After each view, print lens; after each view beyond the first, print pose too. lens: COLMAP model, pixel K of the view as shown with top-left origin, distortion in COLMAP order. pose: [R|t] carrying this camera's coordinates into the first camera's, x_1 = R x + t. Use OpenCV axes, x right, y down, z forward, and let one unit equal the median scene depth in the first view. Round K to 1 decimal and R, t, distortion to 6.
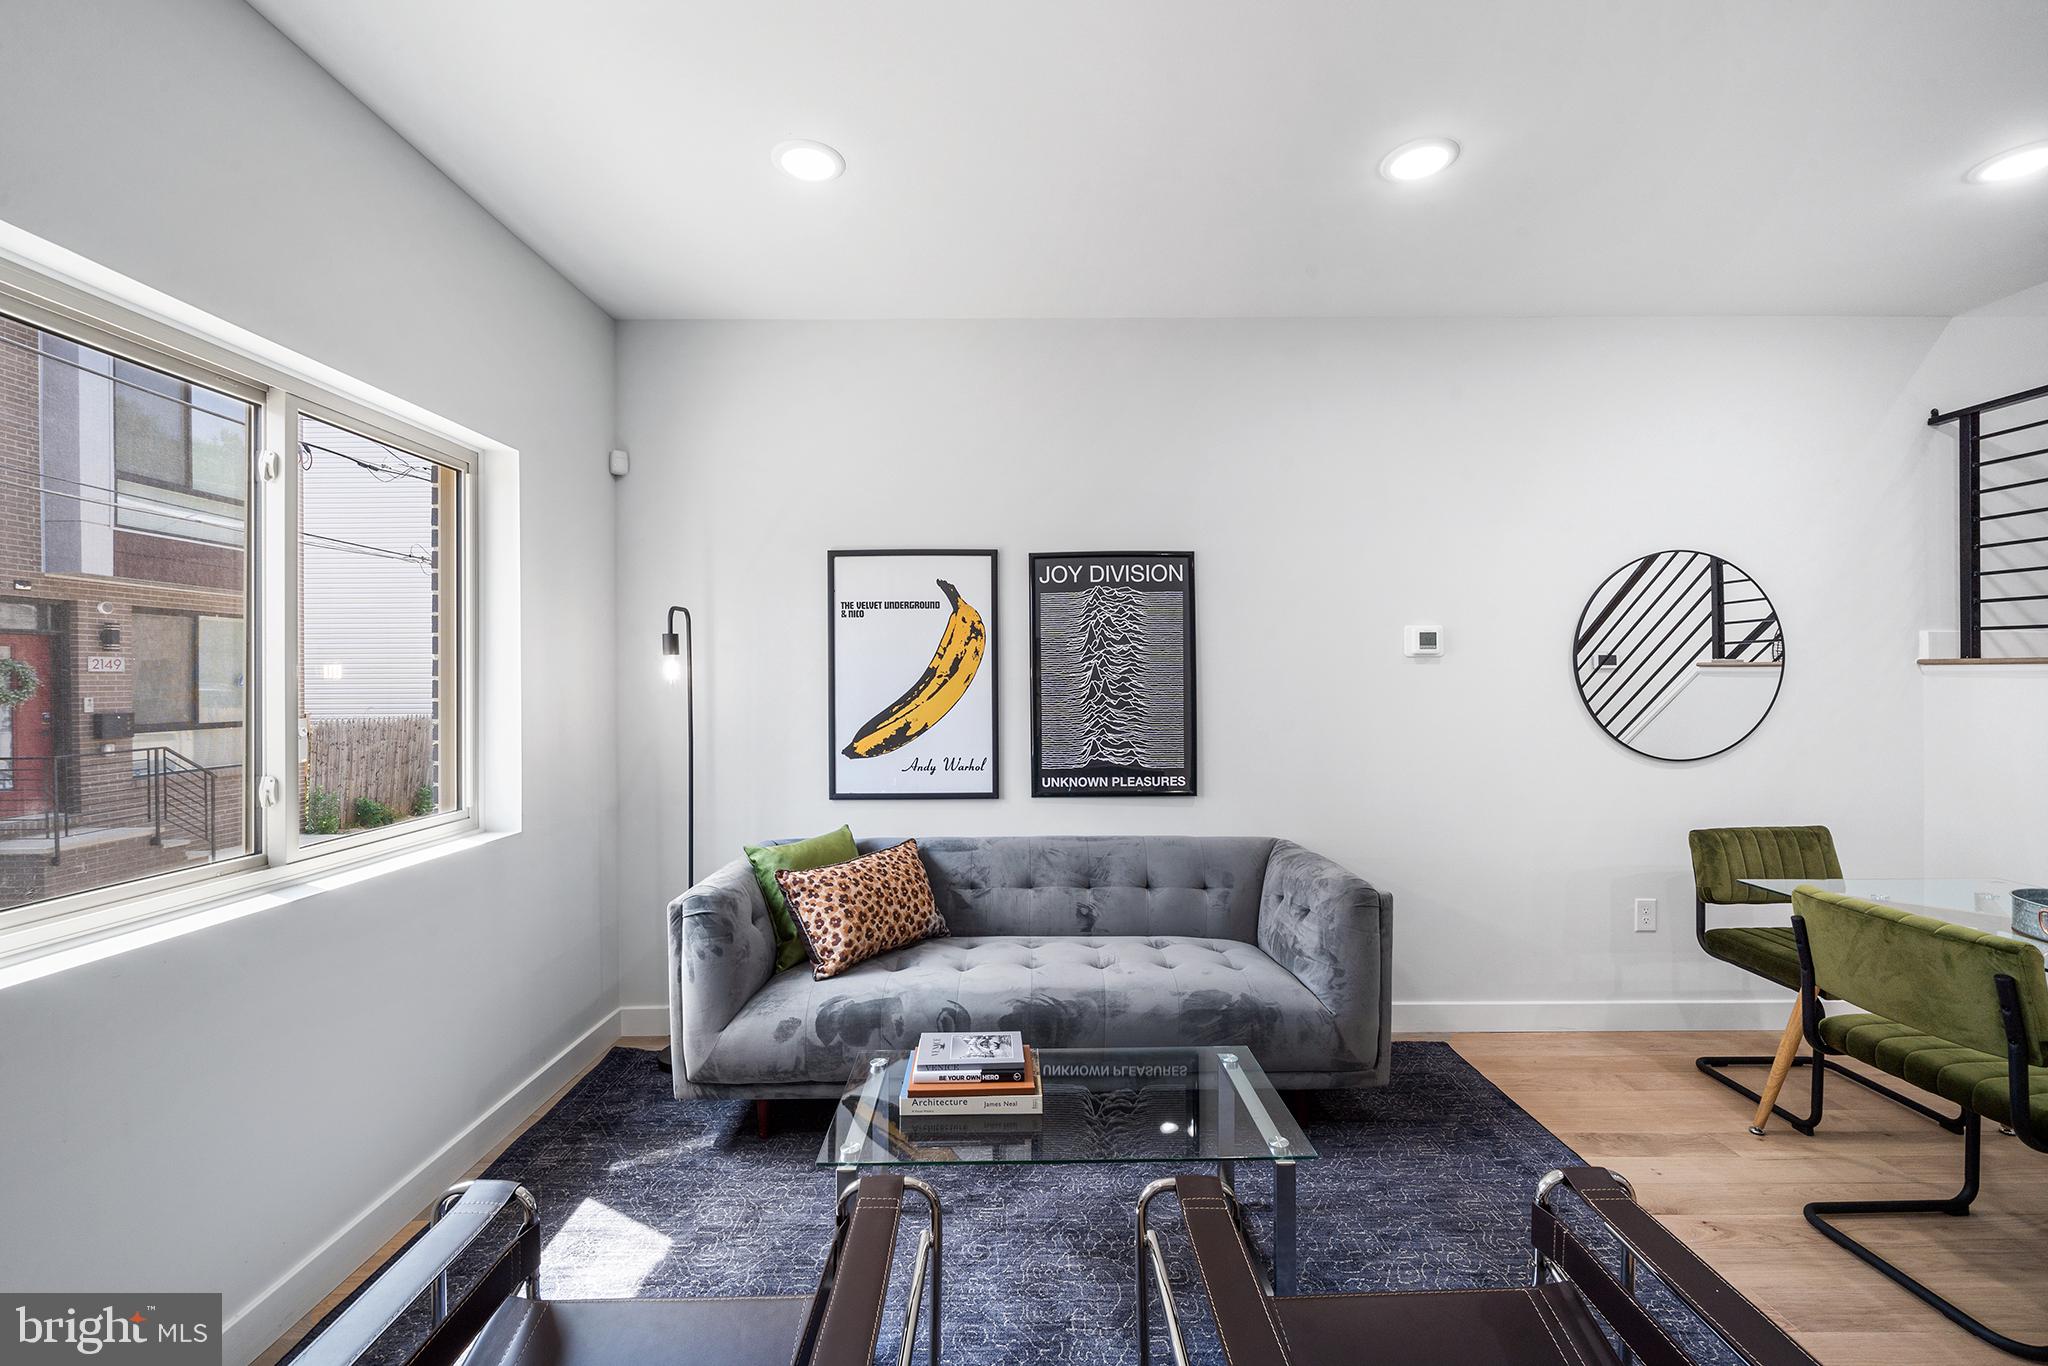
lens RADIAL K [[836.4, 0, 1024.0], [0, 836.4, 683.0], [0, 0, 1]] dist [0.001963, 0.000262]
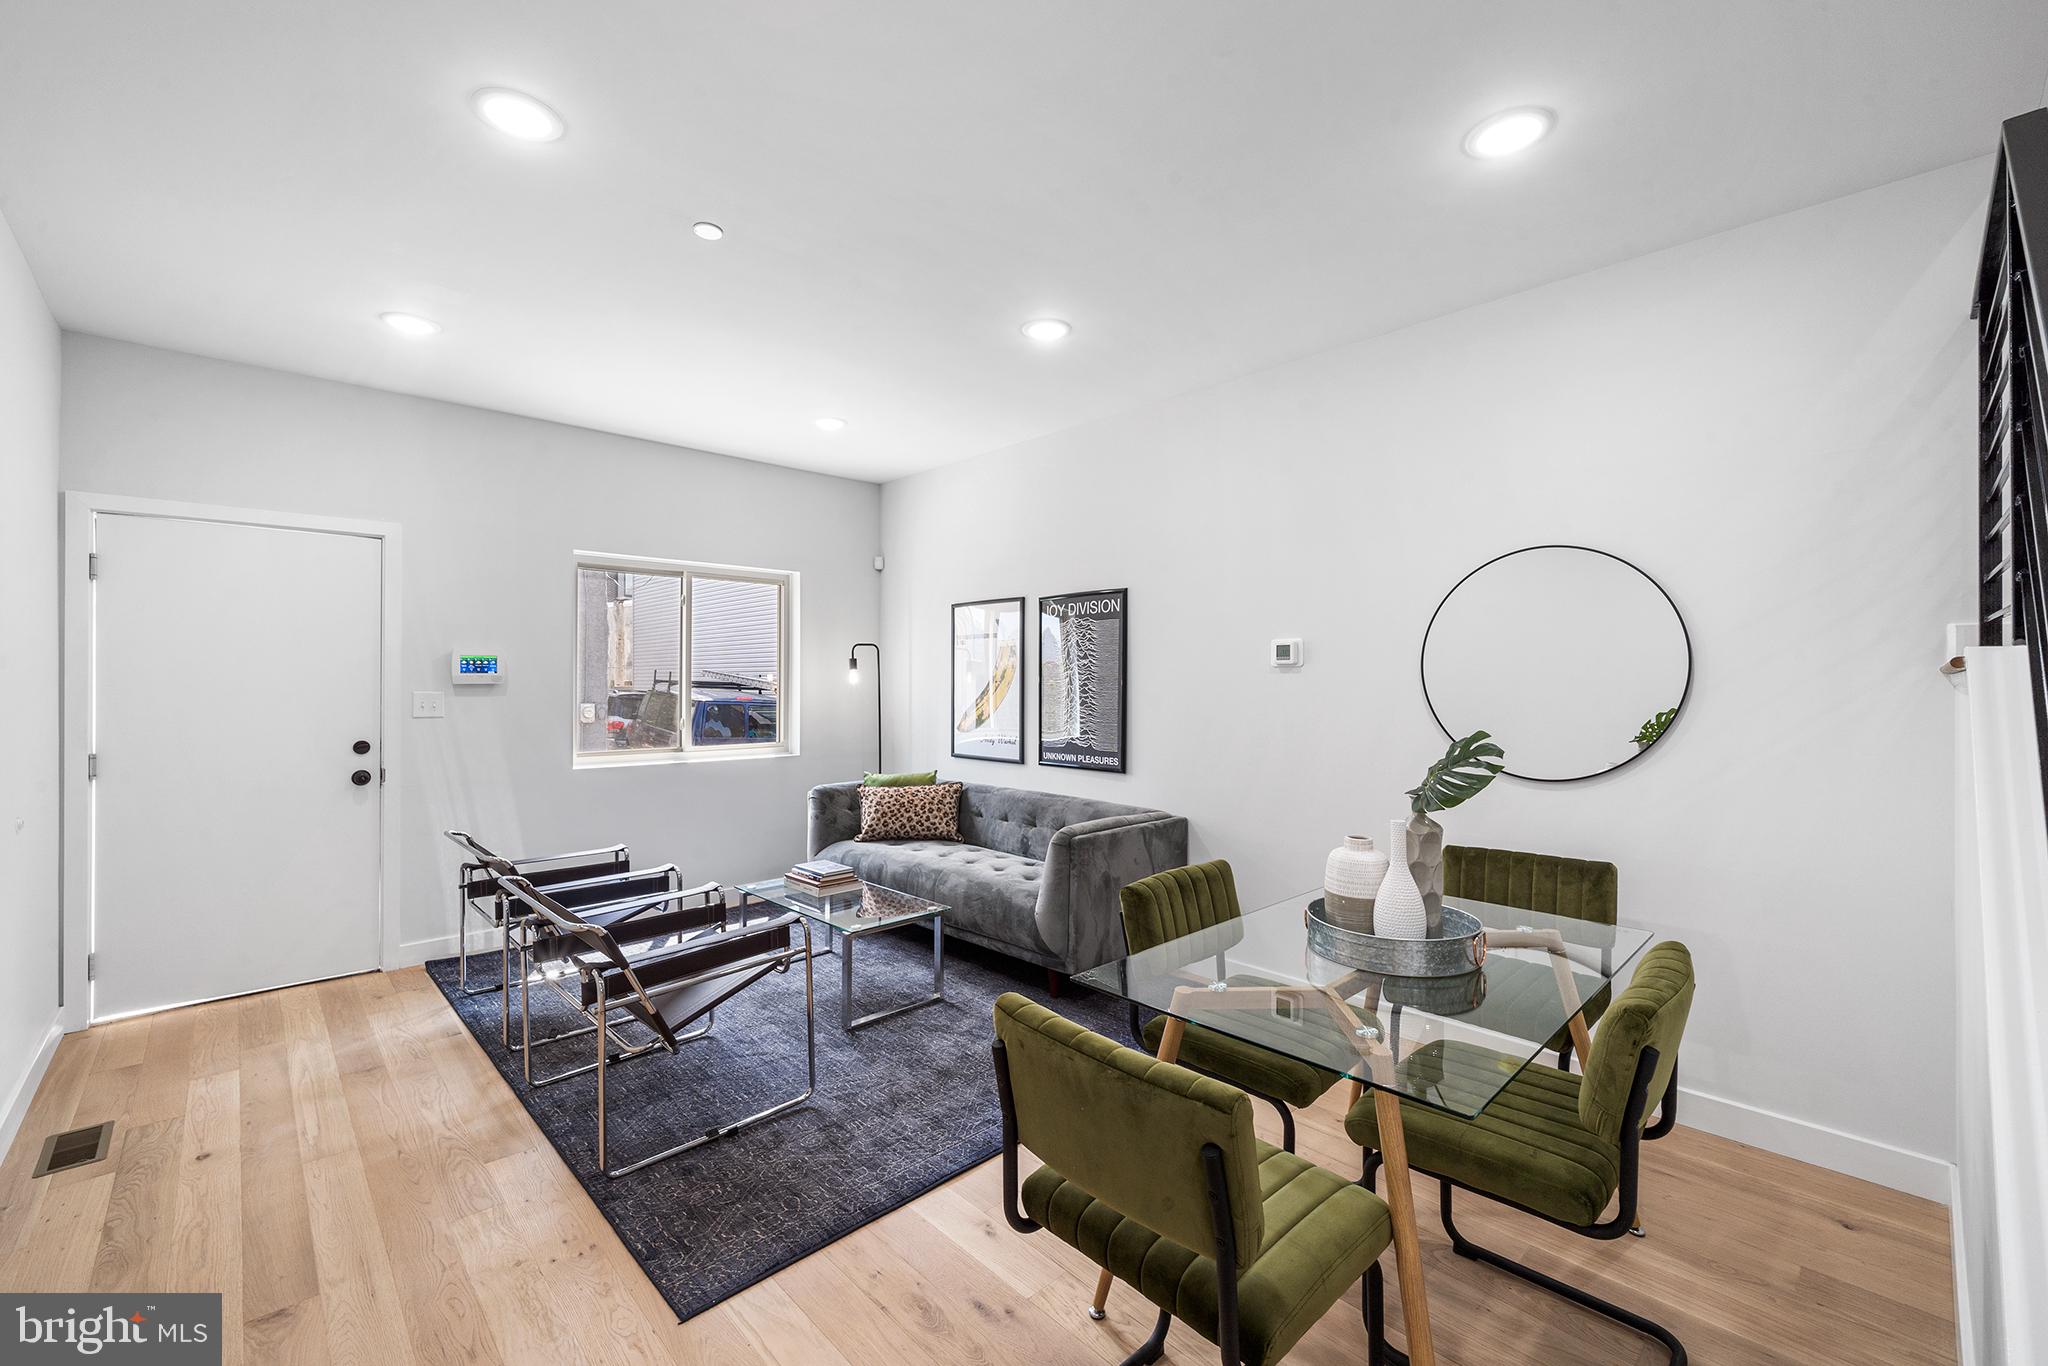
lens RADIAL K [[836.4, 0, 1024.0], [0, 836.4, 683.0], [0, 0, 1]] dist [0.001963, 0.000262]
pose [[0.683637, 0.008852, -0.729769, 1.057853], [-0.006143, 0.999961, 0.006375, -0.015316], [0.729797, 0.000125, 0.683664, -0.016285]]
